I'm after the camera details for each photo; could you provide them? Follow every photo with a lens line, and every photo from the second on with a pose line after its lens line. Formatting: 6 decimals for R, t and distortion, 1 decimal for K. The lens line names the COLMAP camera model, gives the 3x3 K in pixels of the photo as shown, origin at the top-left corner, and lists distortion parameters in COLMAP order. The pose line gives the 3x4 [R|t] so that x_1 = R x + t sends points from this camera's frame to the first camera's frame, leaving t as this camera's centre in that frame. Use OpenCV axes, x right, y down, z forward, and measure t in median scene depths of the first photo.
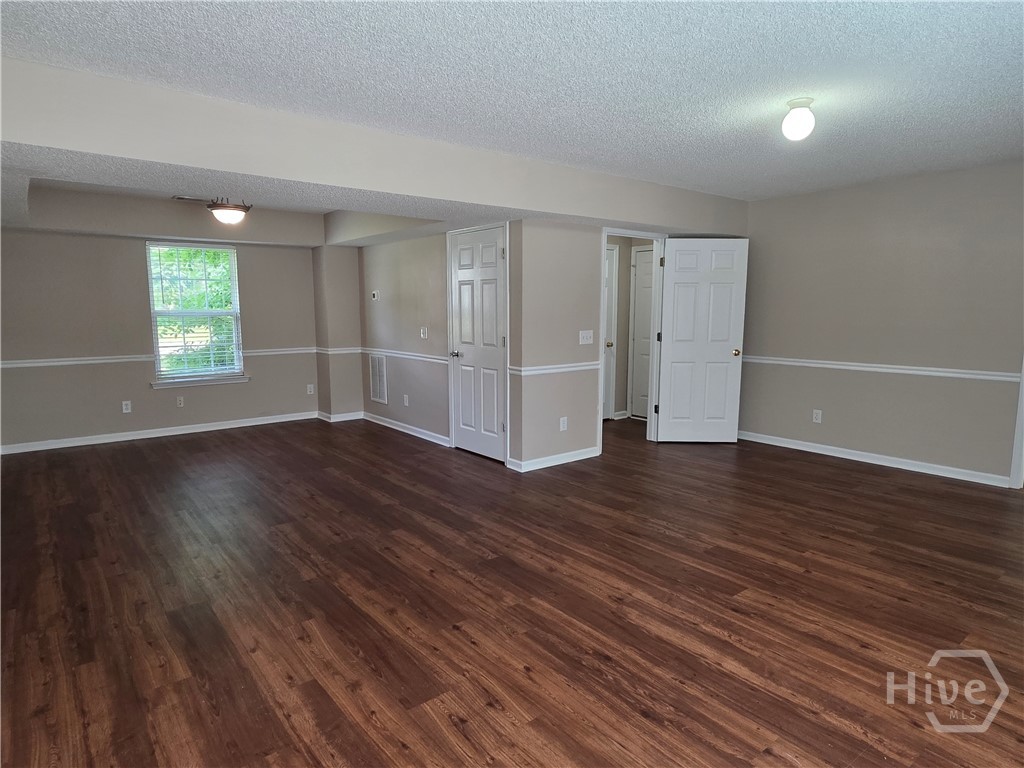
lens RADIAL K [[596.0, 0, 511.9], [0, 596.0, 385.6], [0, 0, 1]] dist [-0.005655, 0.002206]
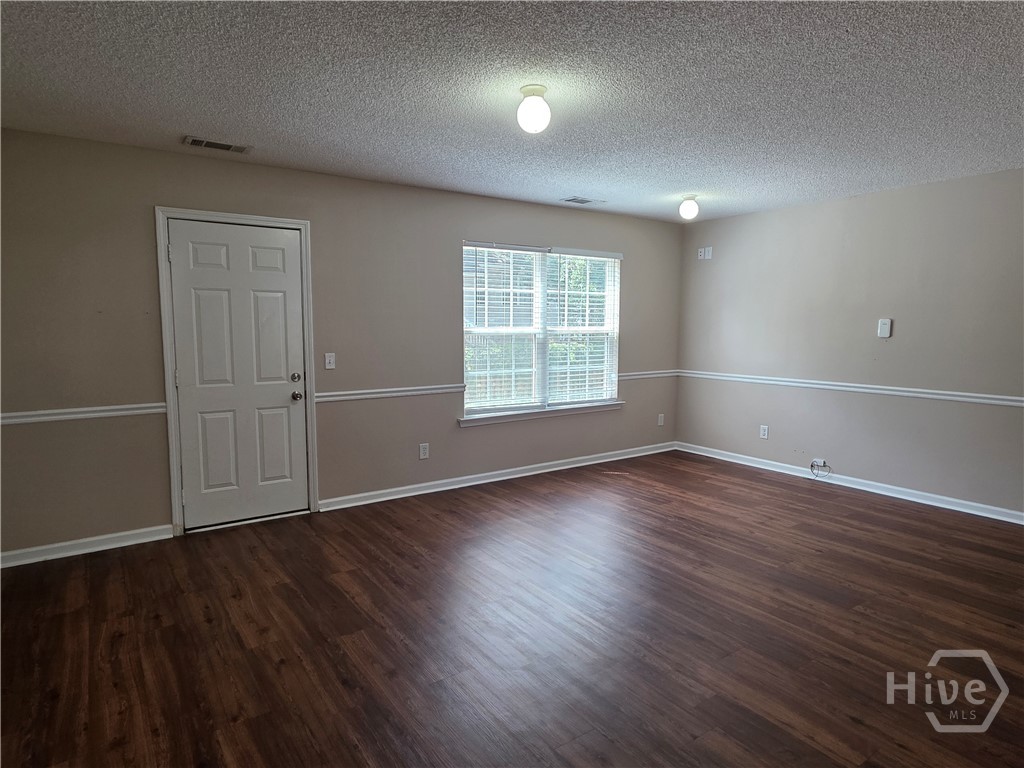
lens RADIAL K [[596.0, 0, 507.8], [0, 596.0, 378.4], [0, 0, 1]] dist [-0.005655, 0.002206]
pose [[-0.997170, -0.006772, 0.074874, 0.532300], [0.010050, 0.974986, 0.222039, -0.306505], [-0.074505, 0.222163, -0.972159, 2.309457]]
